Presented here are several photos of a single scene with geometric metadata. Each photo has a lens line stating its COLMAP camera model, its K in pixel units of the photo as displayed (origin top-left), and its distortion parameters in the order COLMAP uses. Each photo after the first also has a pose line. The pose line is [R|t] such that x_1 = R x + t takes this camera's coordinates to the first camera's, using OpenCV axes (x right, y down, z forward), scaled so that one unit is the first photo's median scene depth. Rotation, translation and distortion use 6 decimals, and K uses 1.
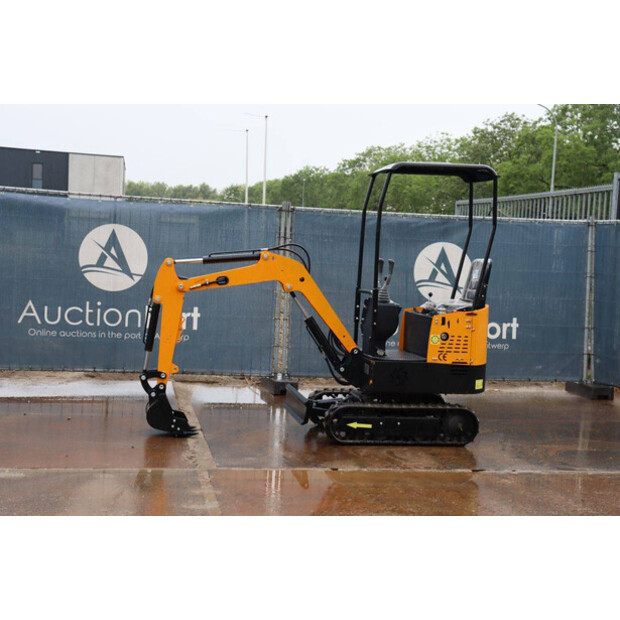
lens RADIAL K [[1975.9, 0, 345.4], [0, 1975.9, 329.4], [0, 0, 1]] dist [0.761236, 0.000000]
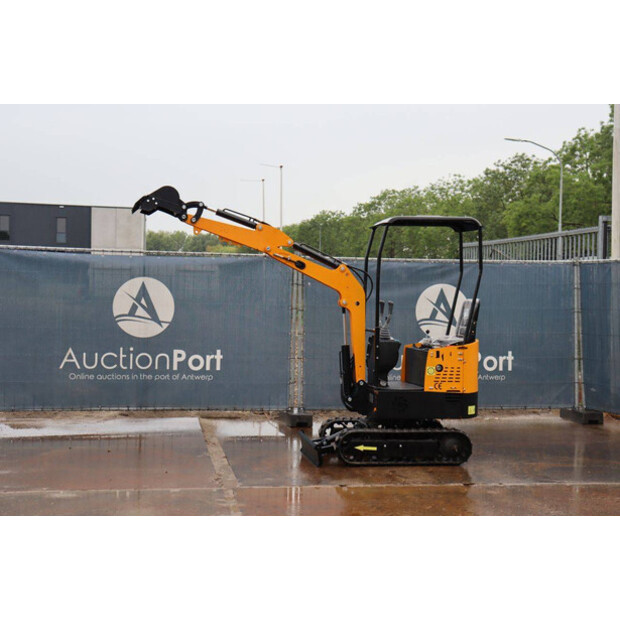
lens RADIAL K [[2067.2, 0, 331.7], [0, 2067.2, 314.9], [0, 0, 1]] dist [0.869546, 0.000000]
pose [[0.999380, -0.029133, -0.019795, 0.011082], [0.028556, 0.999176, -0.028827, 0.004670], [0.020618, 0.028243, 0.999388, -0.152720]]
